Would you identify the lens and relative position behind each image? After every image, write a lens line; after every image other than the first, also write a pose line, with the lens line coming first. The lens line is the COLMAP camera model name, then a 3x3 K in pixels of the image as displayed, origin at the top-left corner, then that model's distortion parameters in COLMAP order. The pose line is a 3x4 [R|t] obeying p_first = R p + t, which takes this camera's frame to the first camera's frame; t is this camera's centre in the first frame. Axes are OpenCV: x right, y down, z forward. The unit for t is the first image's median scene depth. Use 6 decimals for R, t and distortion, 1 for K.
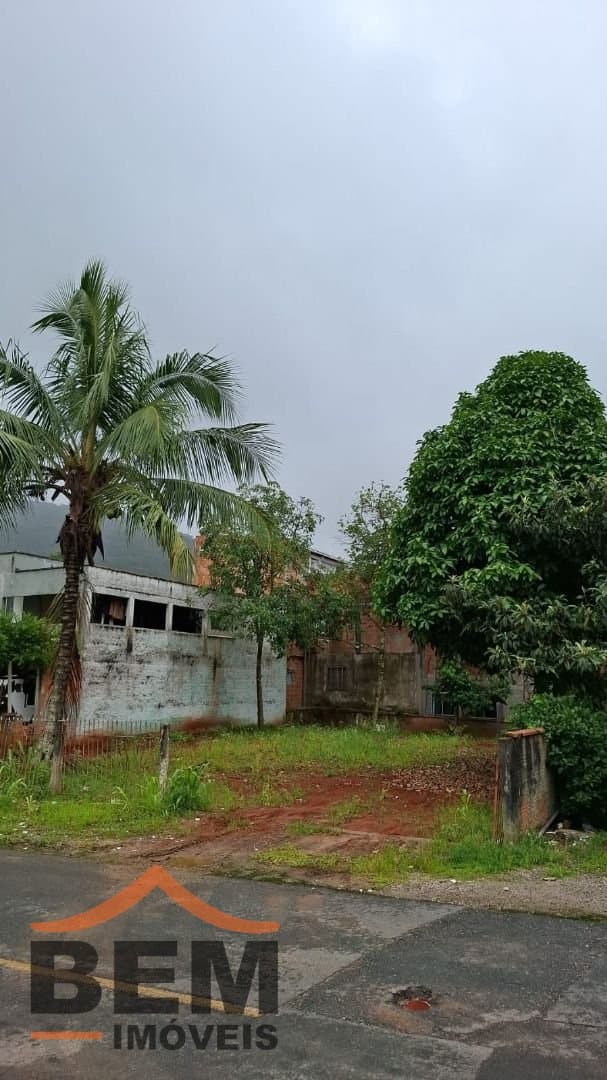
lens RADIAL K [[741.5, 0, 306.5], [0, 741.5, 558.1], [0, 0, 1]] dist [0.136808, -0.209620]
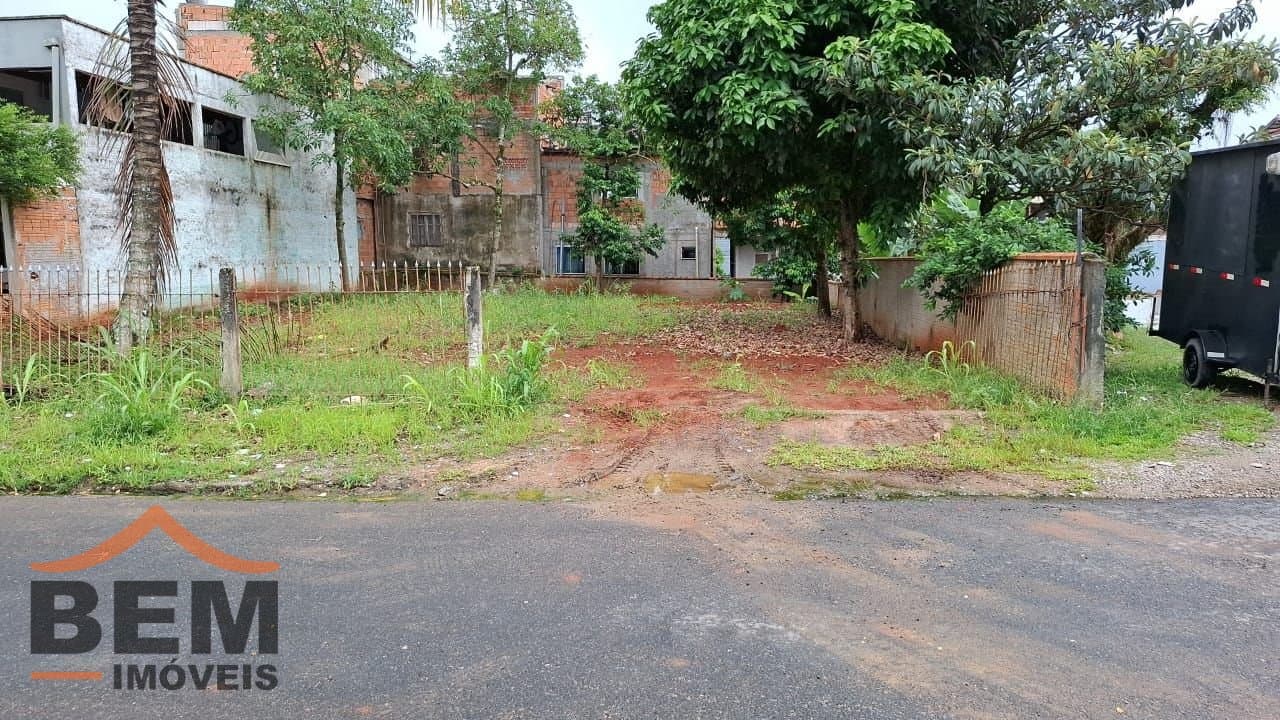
lens RADIAL K [[879.0, 0, 640.0], [0, 879.0, 360.0], [0, 0, 1]] dist [0.114962, -0.165444]
pose [[0.918802, -0.065743, 0.389205, -0.244983], [-0.048545, 0.959725, 0.276714, 0.070397], [-0.391722, -0.273140, 0.878606, 0.246501]]
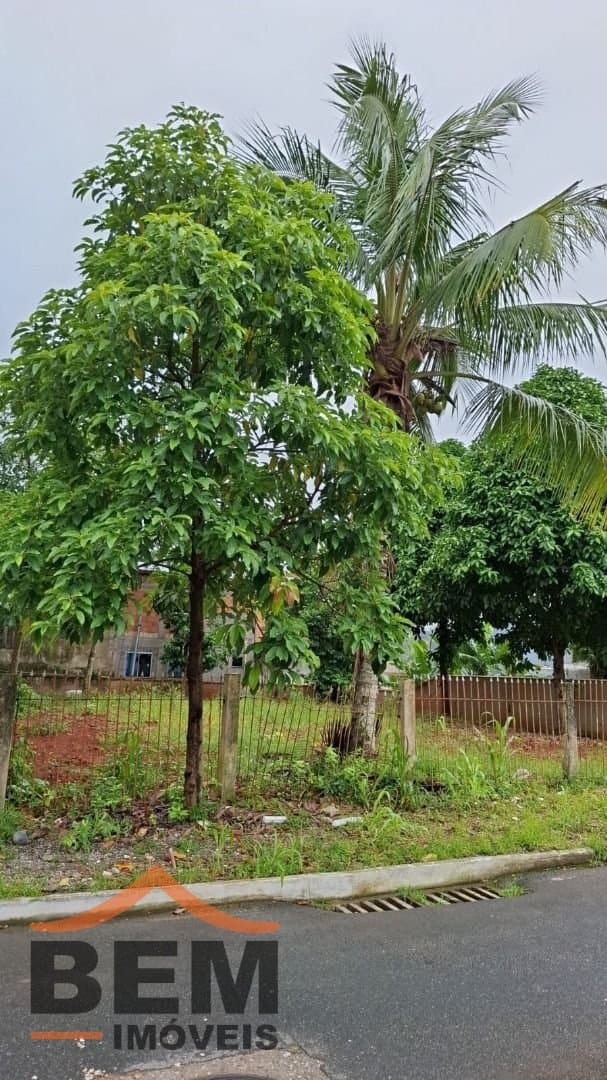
lens RADIAL K [[746.1, 0, 315.3], [0, 746.1, 544.1], [0, 0, 1]] dist [0.134341, -0.210628]
pose [[0.575704, 0.137687, 0.805982, -0.885685], [-0.163281, 0.985225, -0.051678, 0.127912], [-0.801189, -0.101850, 0.589680, 0.617658]]
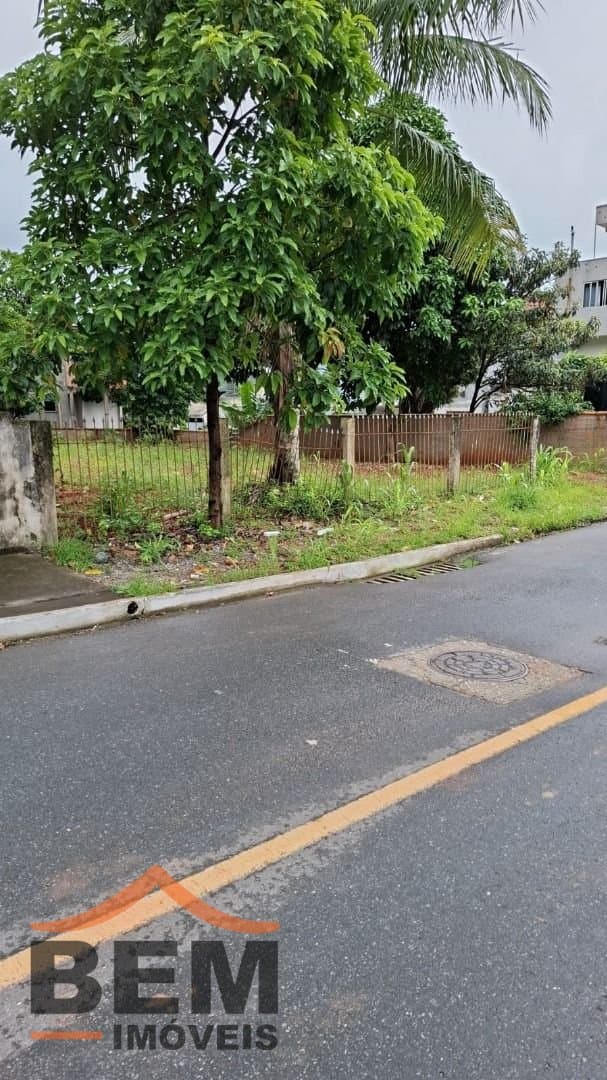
lens RADIAL K [[739.8, 0, 318.7], [0, 739.8, 562.2], [0, 0, 1]] dist [0.109505, -0.147695]
pose [[0.305839, -0.198366, 0.931189, -1.013092], [-0.163550, 0.952570, 0.256637, 0.143298], [-0.937931, -0.230786, 0.258890, 0.703641]]
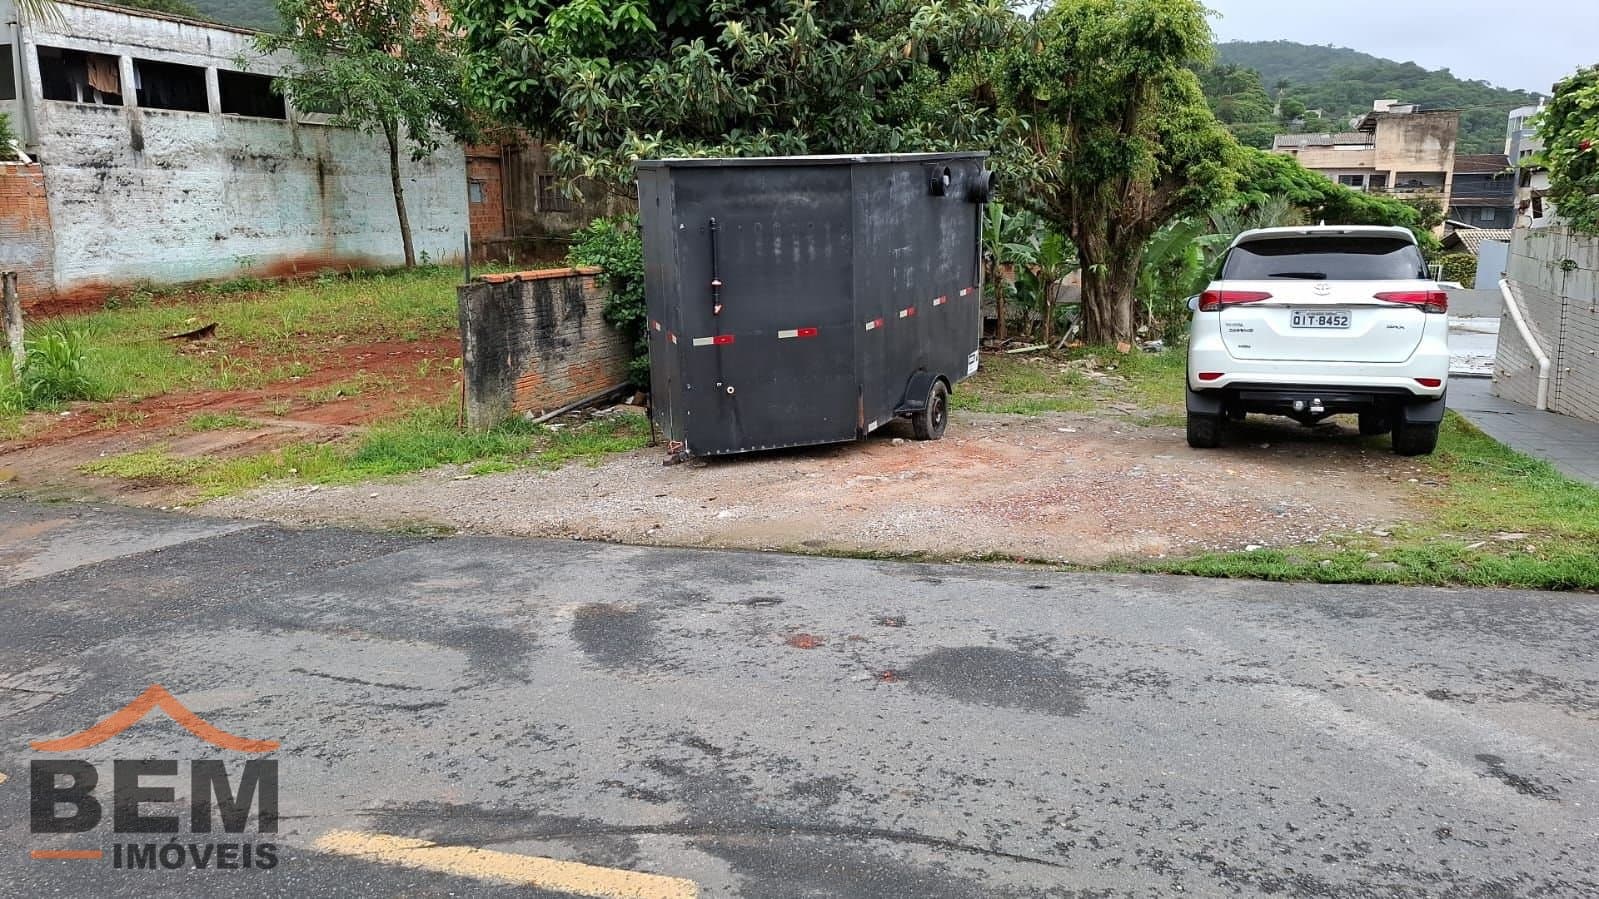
lens RADIAL K [[1100.4, 0, 820.2], [0, 1100.4, 450.4], [0, 0, 1]] dist [0.051299, -0.067278]
pose [[0.986531, -0.045656, 0.157071, 0.233851], [-0.017682, 0.924865, 0.379885, -0.000328], [-0.162614, -0.377546, 0.911601, 0.003743]]
